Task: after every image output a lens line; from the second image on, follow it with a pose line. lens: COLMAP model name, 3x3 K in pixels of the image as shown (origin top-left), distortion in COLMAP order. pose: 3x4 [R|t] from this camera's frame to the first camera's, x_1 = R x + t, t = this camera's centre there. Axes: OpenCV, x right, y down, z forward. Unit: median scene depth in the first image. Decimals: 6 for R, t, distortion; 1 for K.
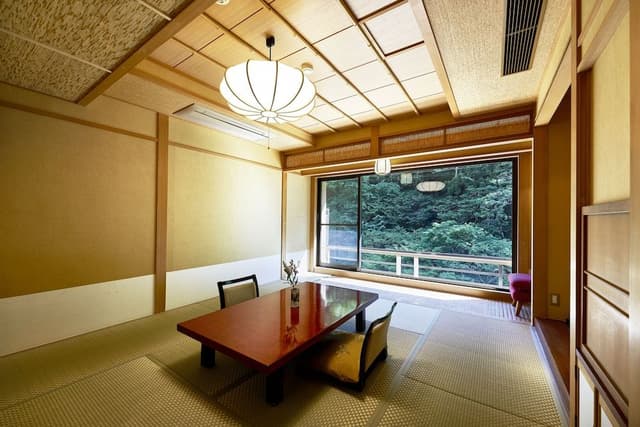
lens RADIAL K [[257.9, 0, 316.4], [0, 257.9, 213.0], [0, 0, 1]] dist [-0.000352, -0.000280]
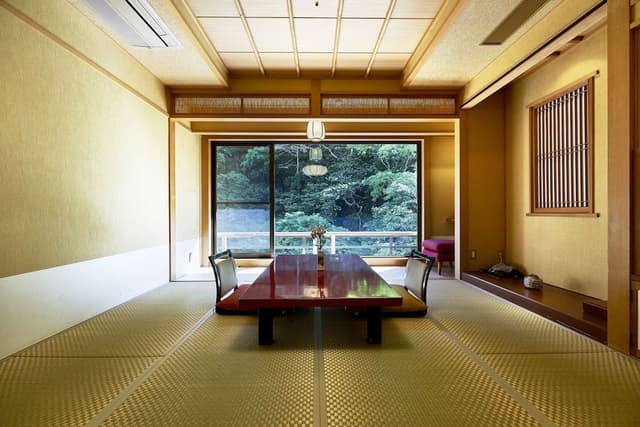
lens RADIAL K [[257.9, 0, 316.4], [0, 257.9, 213.0], [0, 0, 1]] dist [-0.000352, -0.000280]
pose [[0.810262, -0.004378, 0.586052, -0.072909], [-0.004581, 0.999894, 0.013803, 0.024100], [-0.586051, -0.013868, 0.810156, 0.086430]]
